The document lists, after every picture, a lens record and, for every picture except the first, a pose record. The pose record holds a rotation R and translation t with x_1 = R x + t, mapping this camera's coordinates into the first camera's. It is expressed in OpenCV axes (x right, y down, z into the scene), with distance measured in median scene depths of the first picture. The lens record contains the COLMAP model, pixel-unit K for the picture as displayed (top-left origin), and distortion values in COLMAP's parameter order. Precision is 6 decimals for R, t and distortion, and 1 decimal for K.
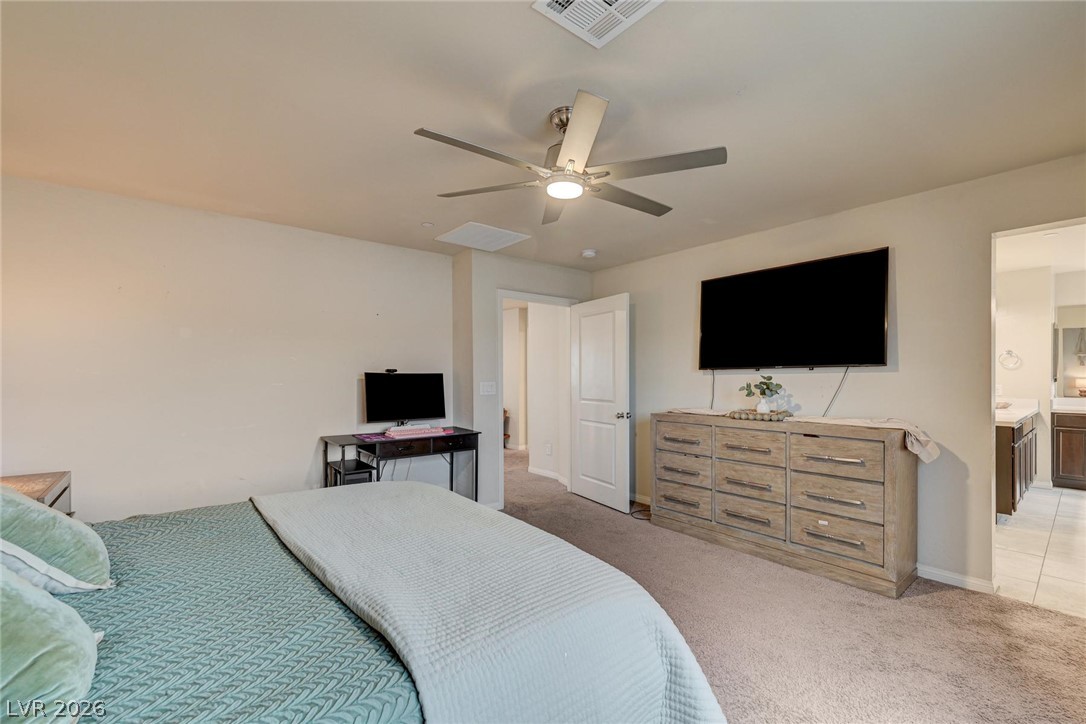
lens RADIAL K [[455.5, 0, 546.9], [0, 455.5, 374.9], [0, 0, 1]] dist [-0.000045, -0.000195]
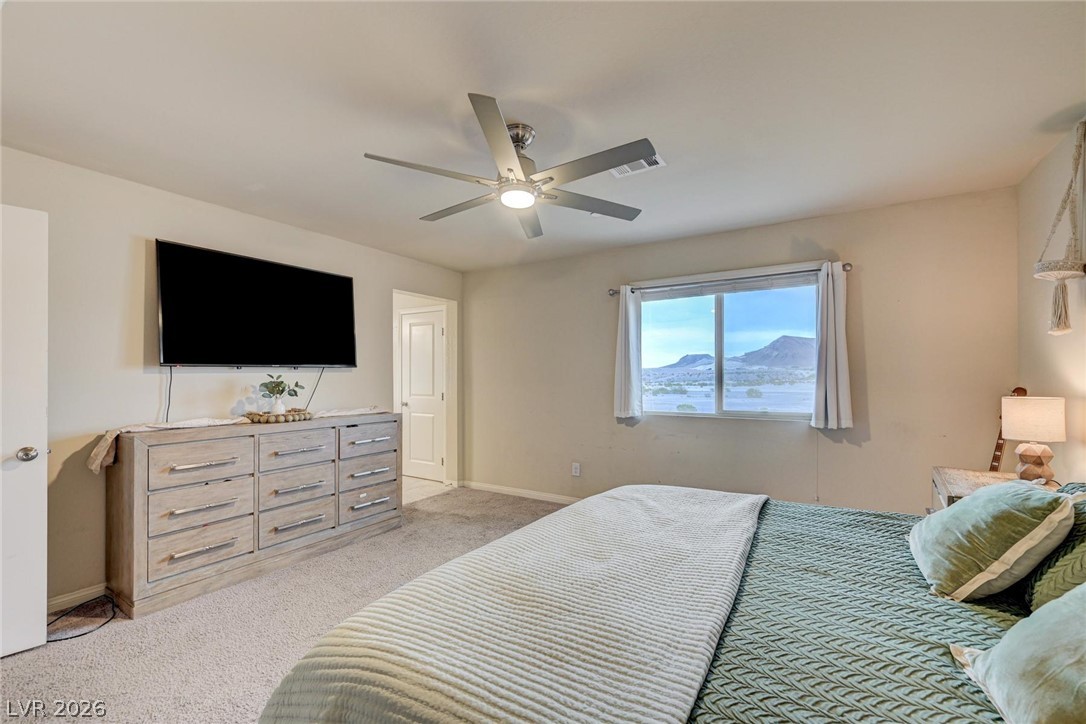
lens RADIAL K [[455.5, 0, 546.9], [0, 455.5, 374.9], [0, 0, 1]] dist [-0.000045, -0.000195]
pose [[-0.303240, 0.003683, 0.952907, -0.609919], [0.001530, 0.999993, -0.003378, 0.006354], [-0.952913, 0.000433, -0.303243, 0.780256]]
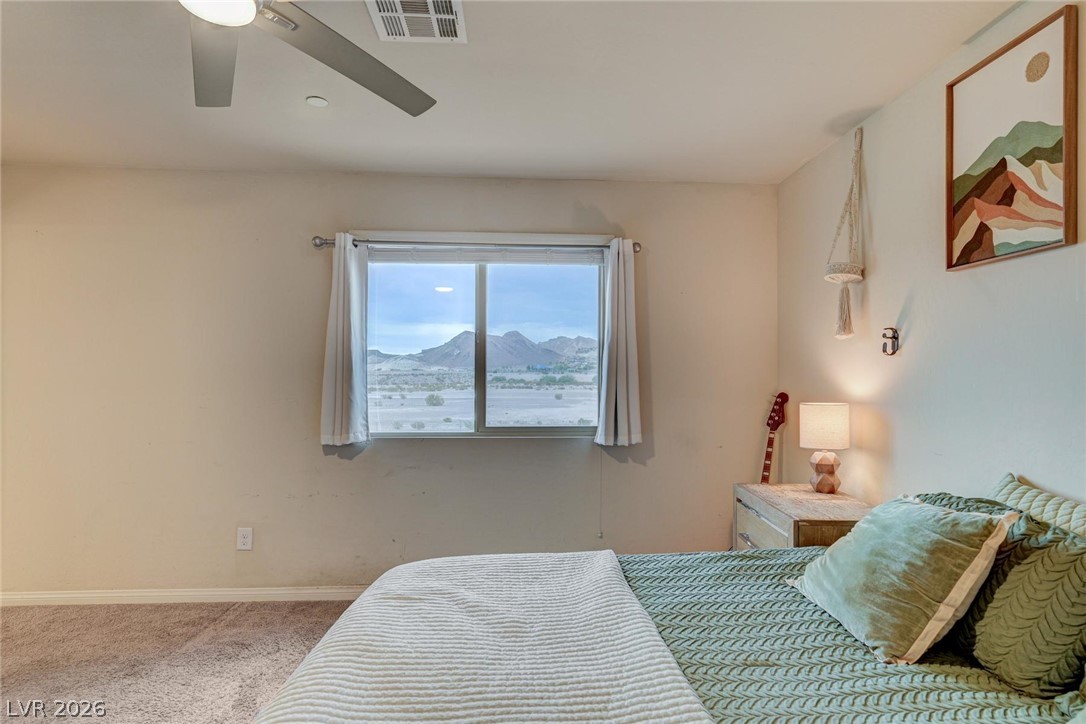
lens RADIAL K [[604.0, 0, 549.2], [0, 604.0, 369.0], [0, 0, 1]] dist [-0.001890, 0.000786]
pose [[-0.799705, 0.007069, 0.600352, -0.389488], [-0.004226, 0.999840, -0.017403, 0.006422], [-0.600379, -0.016455, -0.799547, 0.809067]]
